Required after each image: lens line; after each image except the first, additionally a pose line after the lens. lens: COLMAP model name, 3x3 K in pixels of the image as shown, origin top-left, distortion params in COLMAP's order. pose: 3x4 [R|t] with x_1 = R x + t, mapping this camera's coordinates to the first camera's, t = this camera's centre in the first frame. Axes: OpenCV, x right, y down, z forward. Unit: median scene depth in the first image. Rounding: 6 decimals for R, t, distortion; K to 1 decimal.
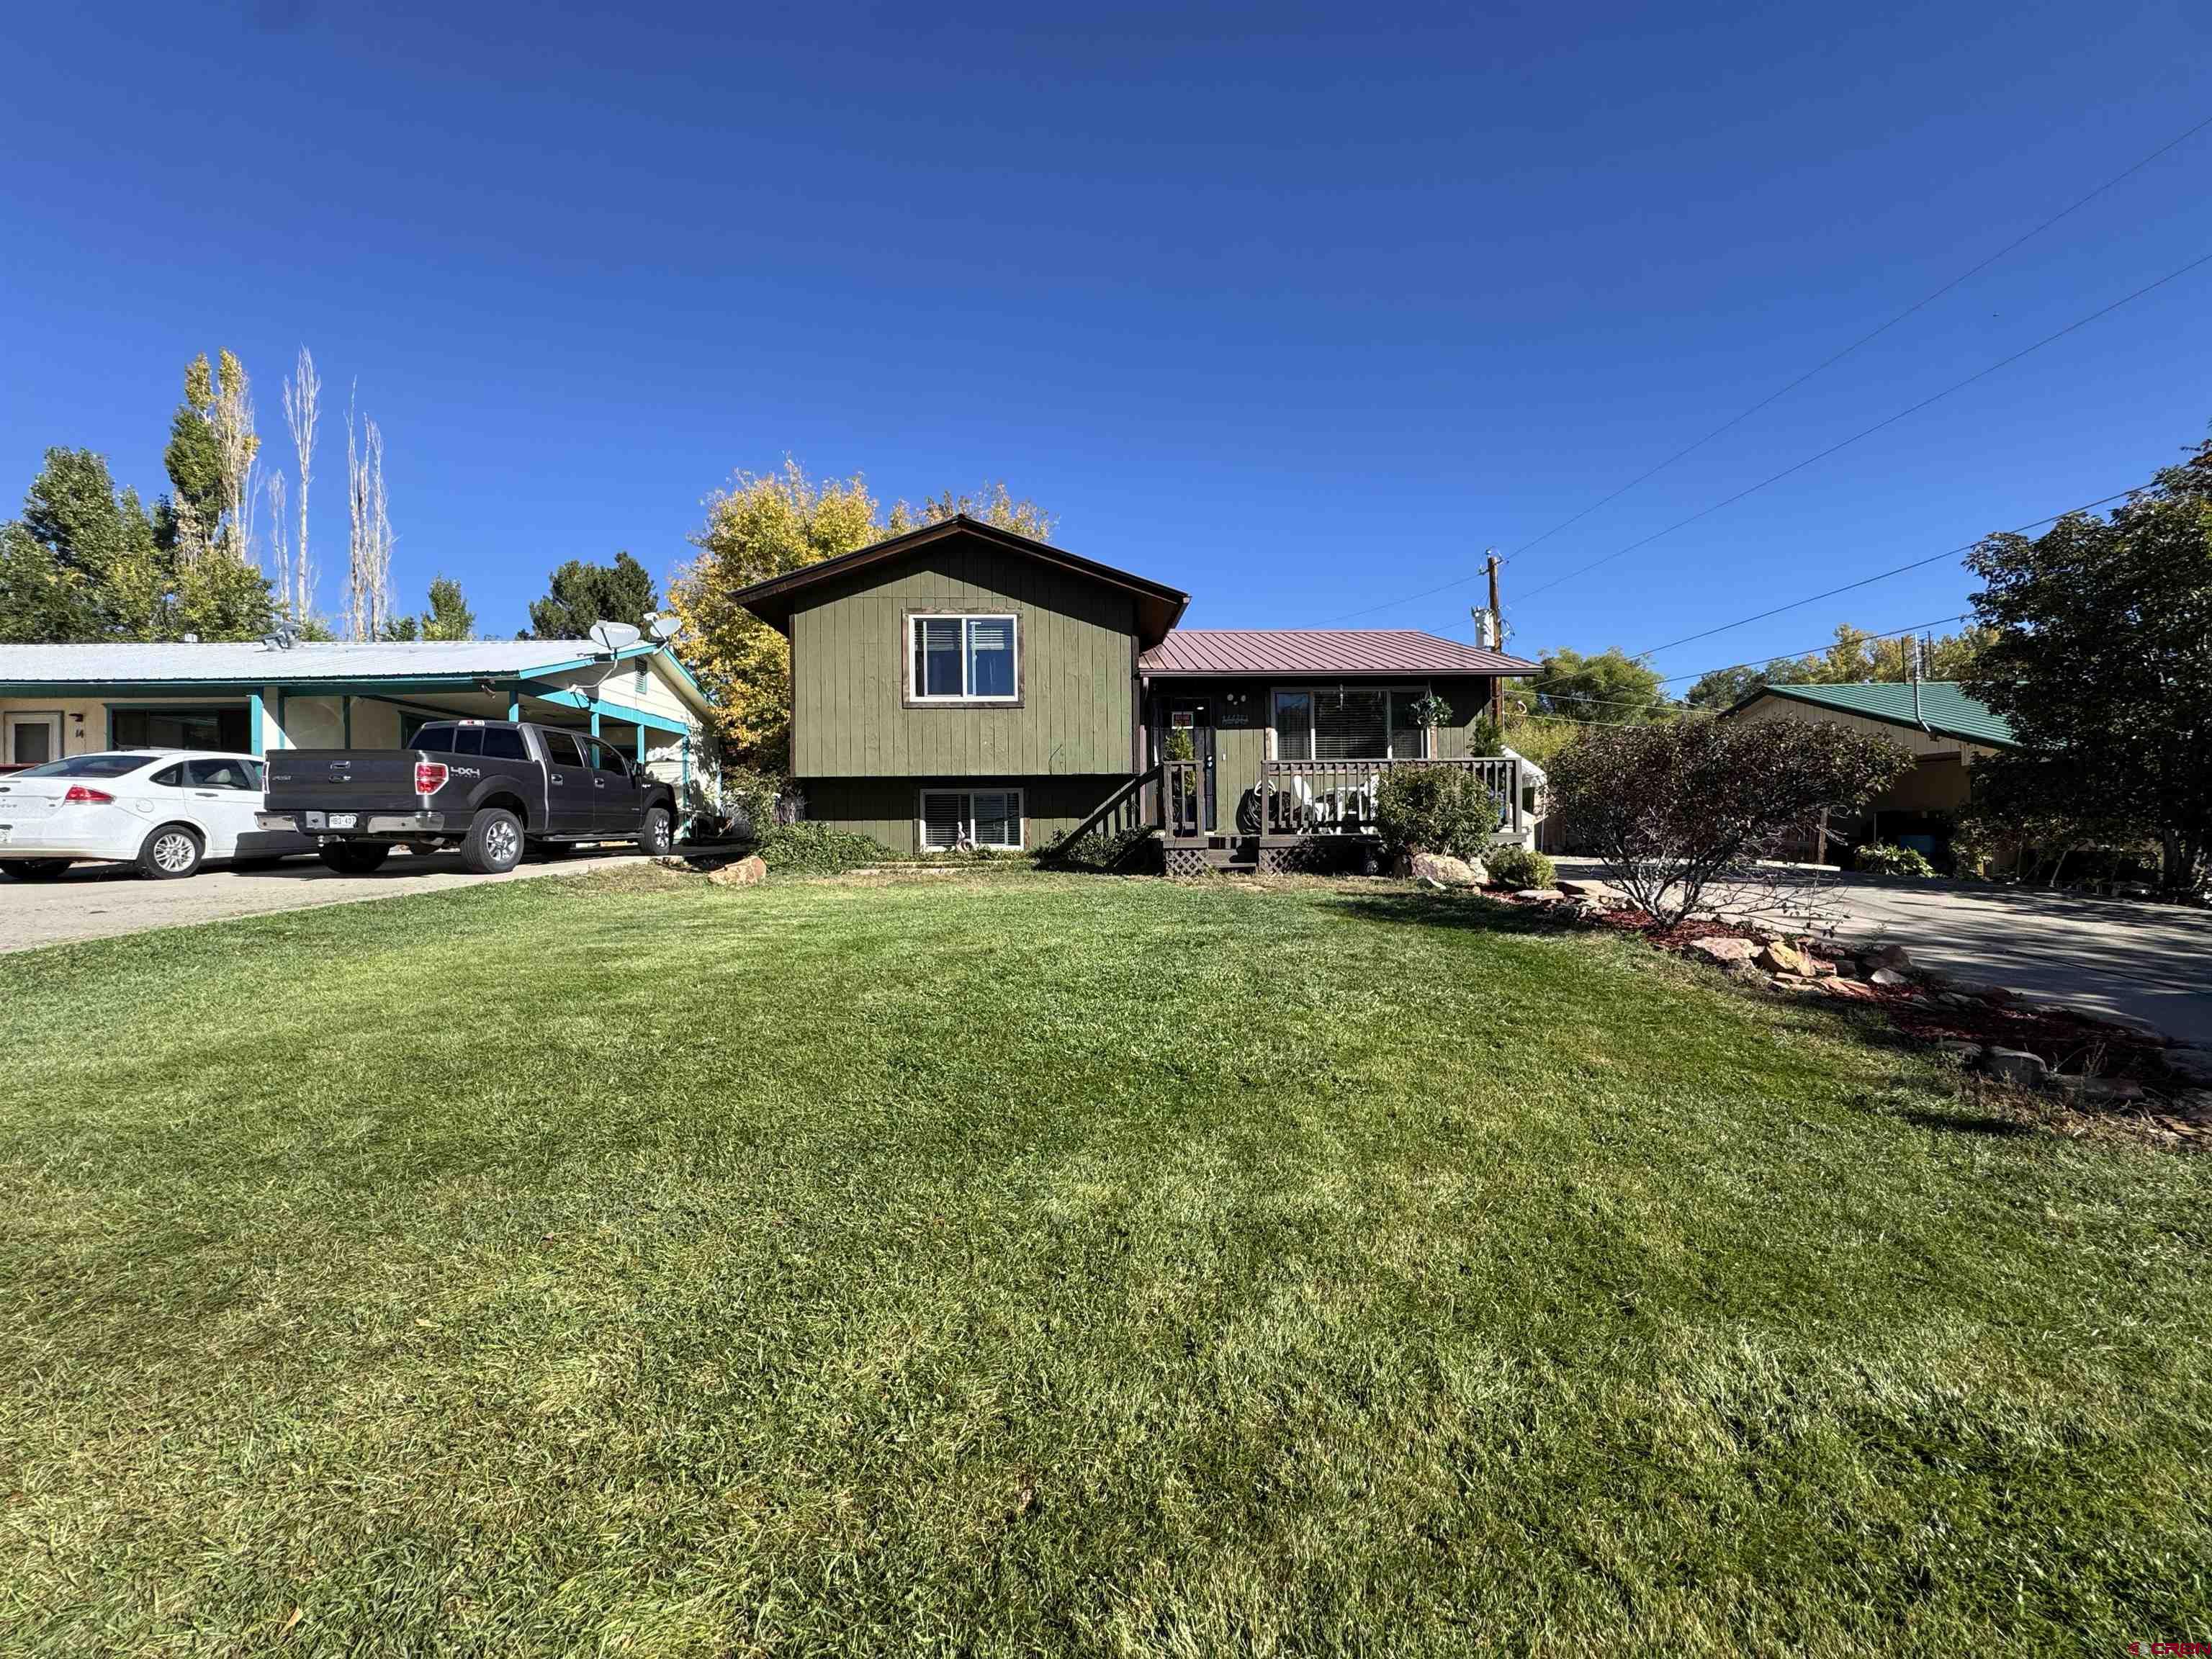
lens RADIAL K [[881.1, 0, 1111.8], [0, 881.1, 813.5], [0, 0, 1]] dist [0.017290, 0.000837]
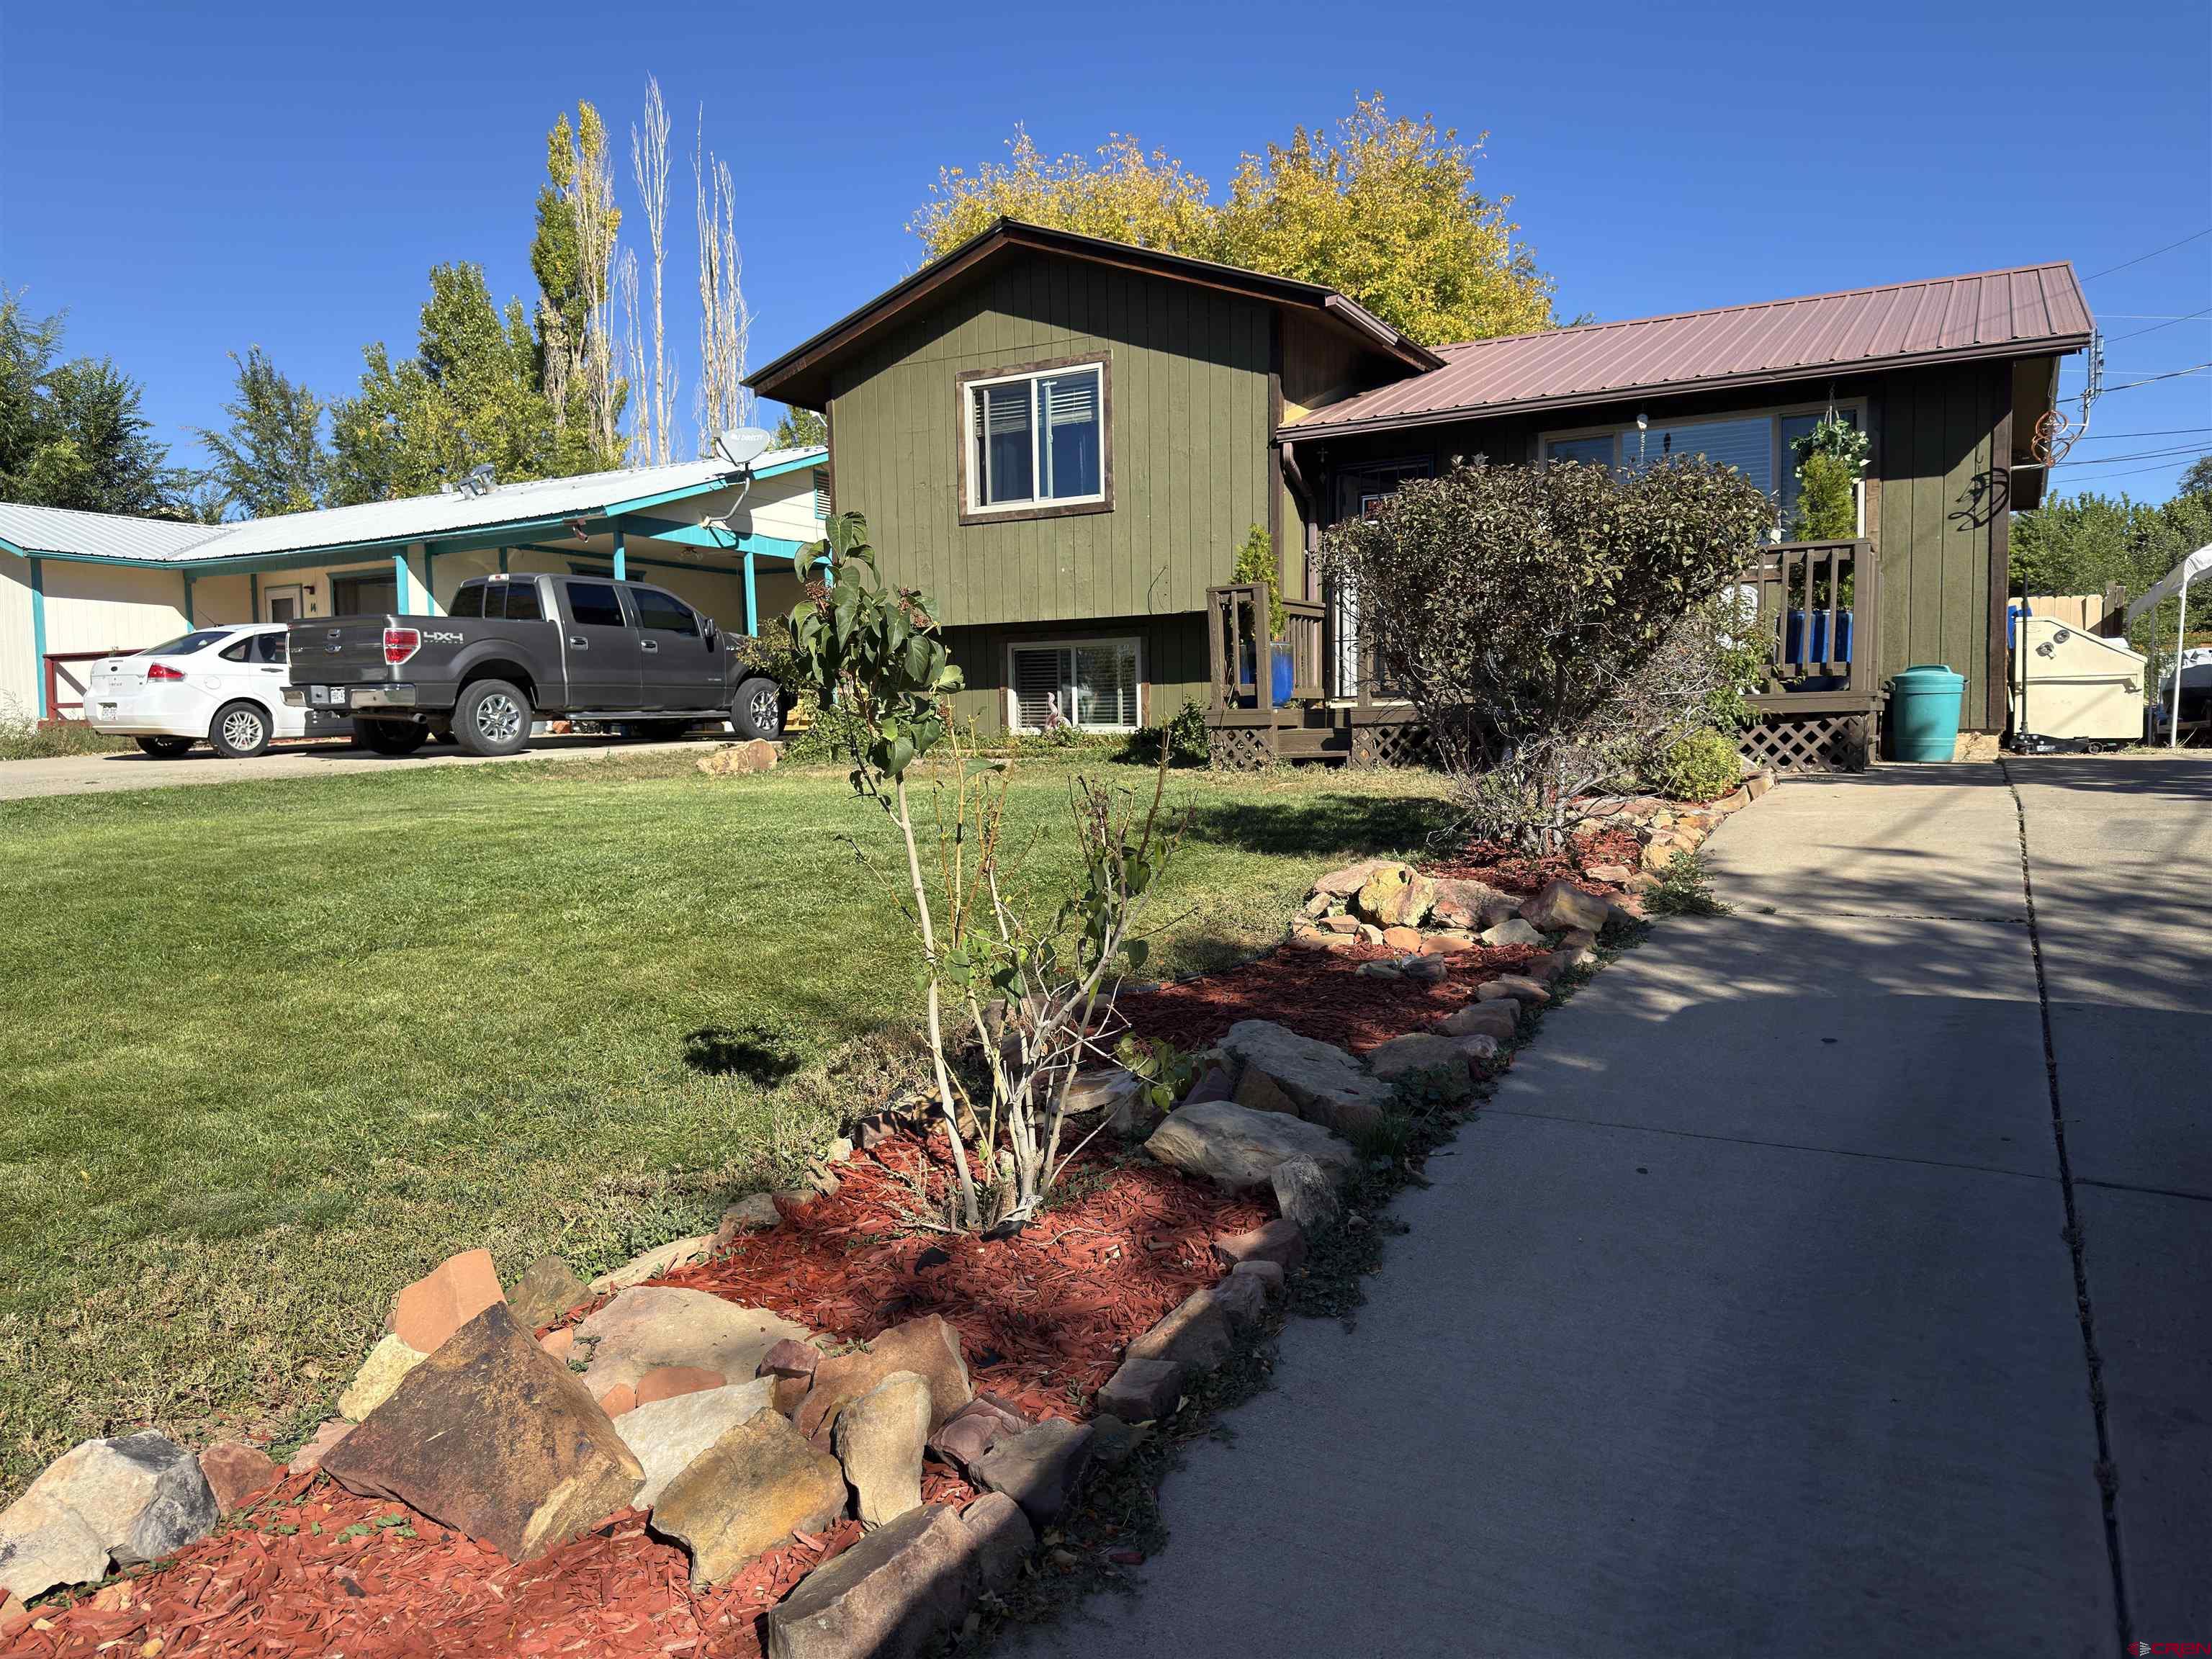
lens RADIAL K [[1533.8, 0, 1104.2], [0, 1533.8, 840.2], [0, 0, 1]] dist [0.036054, -0.017836]
pose [[0.869265, 0.034252, -0.493159, 0.451920], [0.015445, 0.995228, 0.096348, 0.011247], [0.494105, -0.091369, 0.864588, 0.005319]]
